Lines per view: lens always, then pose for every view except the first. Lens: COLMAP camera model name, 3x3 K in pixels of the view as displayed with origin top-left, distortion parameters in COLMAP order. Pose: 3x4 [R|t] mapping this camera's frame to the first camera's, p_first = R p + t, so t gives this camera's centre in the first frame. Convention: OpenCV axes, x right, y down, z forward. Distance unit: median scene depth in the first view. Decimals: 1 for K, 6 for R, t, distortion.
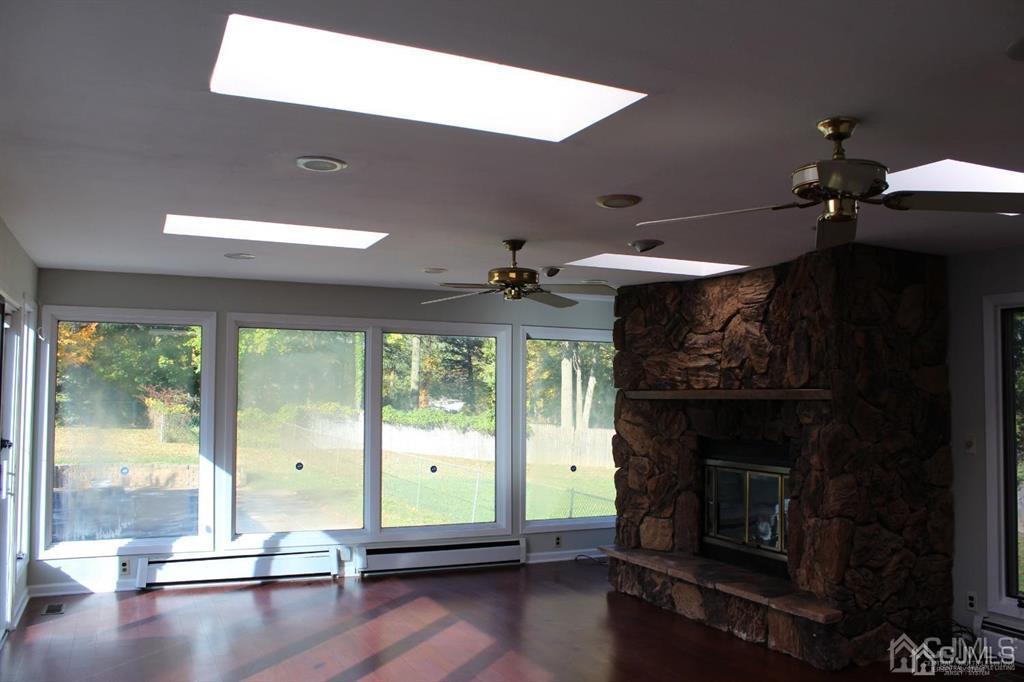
lens RADIAL K [[855.2, 0, 517.0], [0, 855.2, 342.6], [0, 0, 1]] dist [-0.167540, 0.152903]
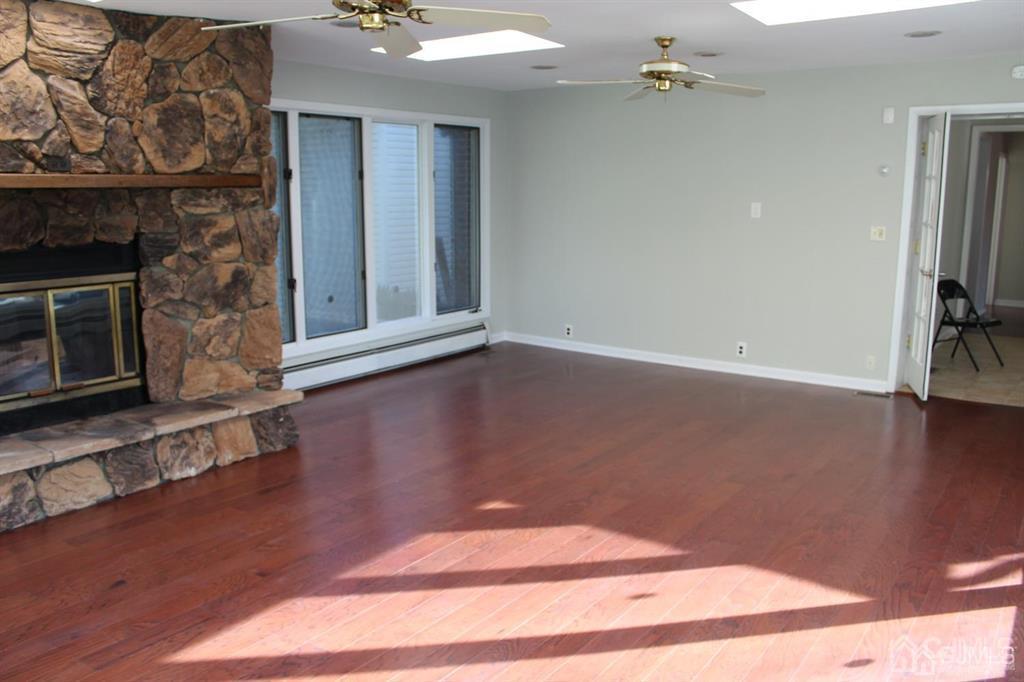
lens RADIAL K [[855.2, 0, 517.0], [0, 855.2, 342.6], [0, 0, 1]] dist [-0.167540, 0.152903]
pose [[-0.492054, -0.160496, 0.855642, -0.516684], [-0.060998, 0.986800, 0.150019, 0.066381], [-0.868425, 0.021625, -0.495349, 0.984694]]
